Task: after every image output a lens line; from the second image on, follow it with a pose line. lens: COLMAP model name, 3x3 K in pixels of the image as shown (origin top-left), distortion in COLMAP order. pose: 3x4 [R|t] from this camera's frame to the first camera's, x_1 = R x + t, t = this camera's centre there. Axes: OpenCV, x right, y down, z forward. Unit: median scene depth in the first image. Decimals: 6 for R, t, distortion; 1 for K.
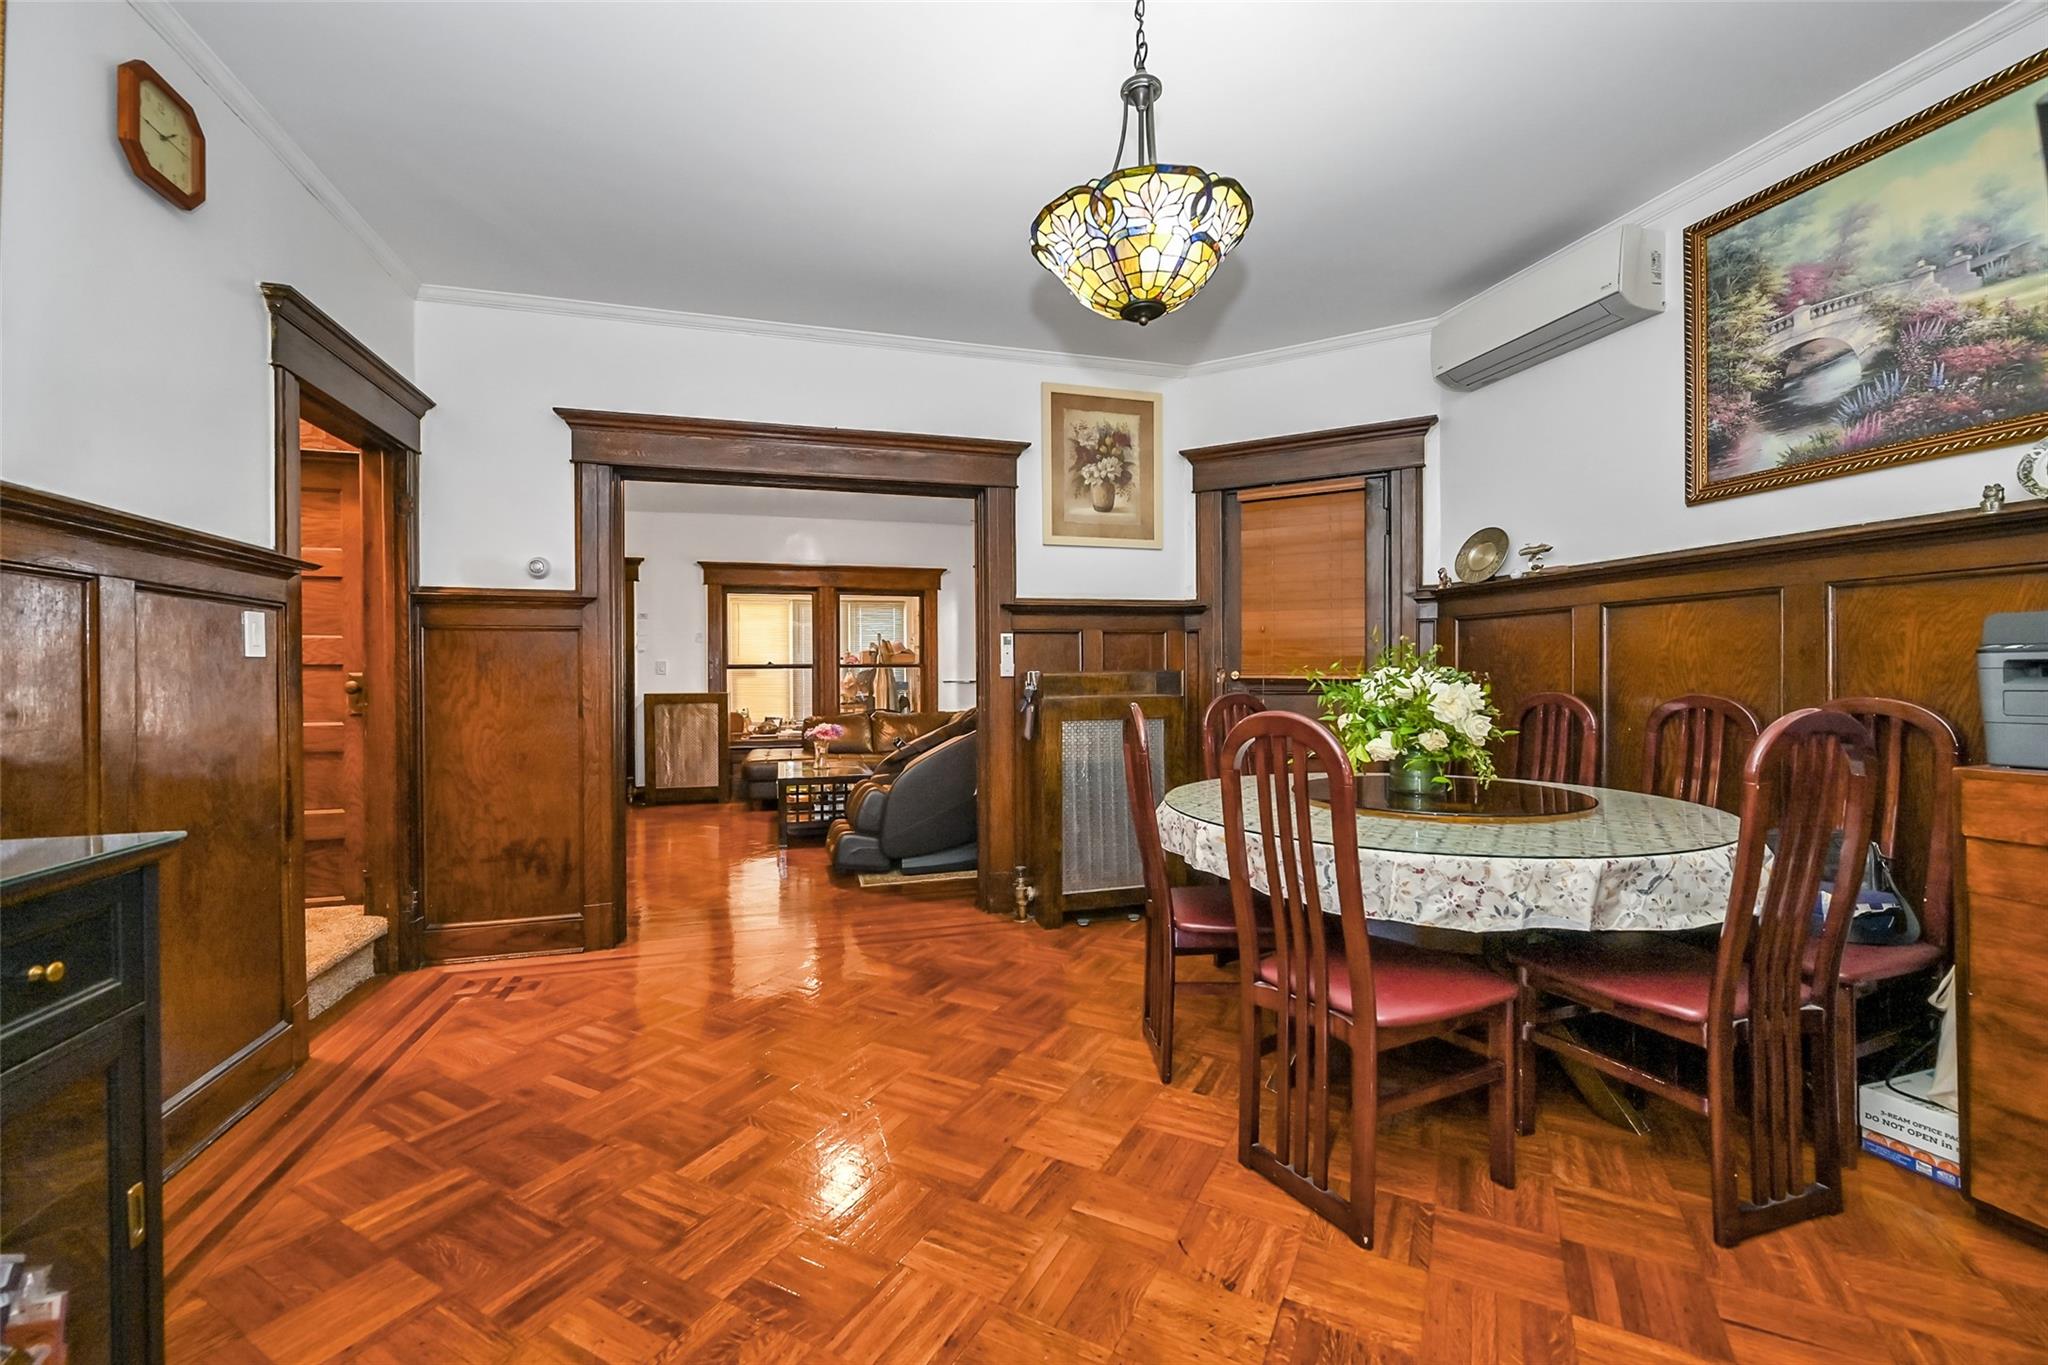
lens RADIAL K [[816.2, 0, 1016.7], [0, 816.2, 684.3], [0, 0, 1]] dist [-0.004254, -0.000285]
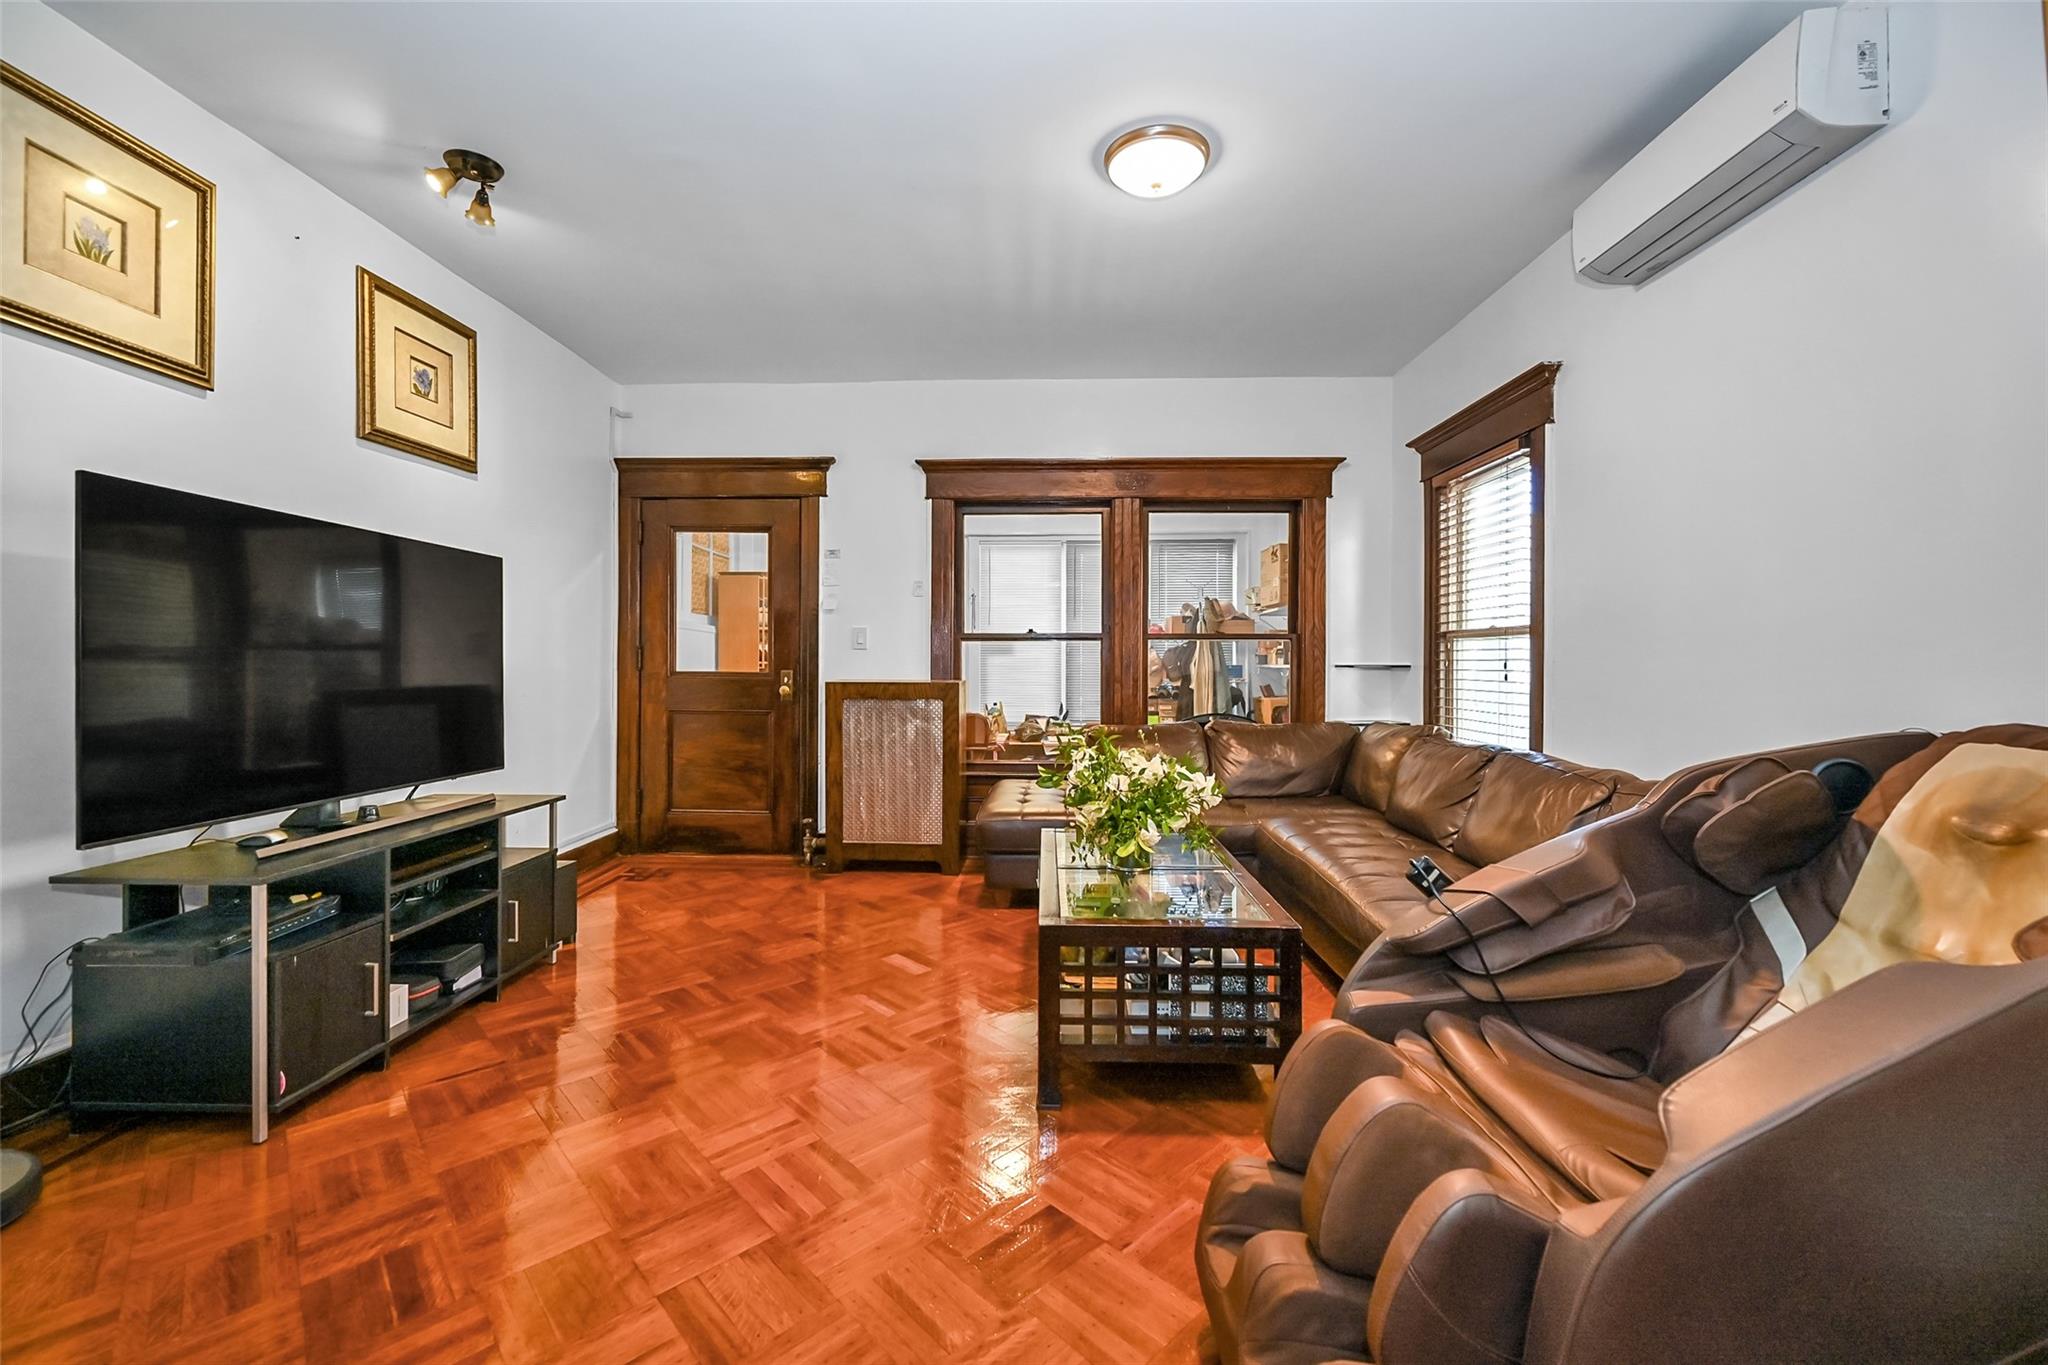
lens RADIAL K [[816.2, 0, 1022.6], [0, 816.2, 679.0], [0, 0, 1]] dist [-0.004254, -0.000285]
pose [[0.951302, 0.016477, -0.307819, -0.125859], [-0.010662, 0.999732, 0.020562, -0.003455], [0.308075, -0.016279, 0.951223, 0.434612]]
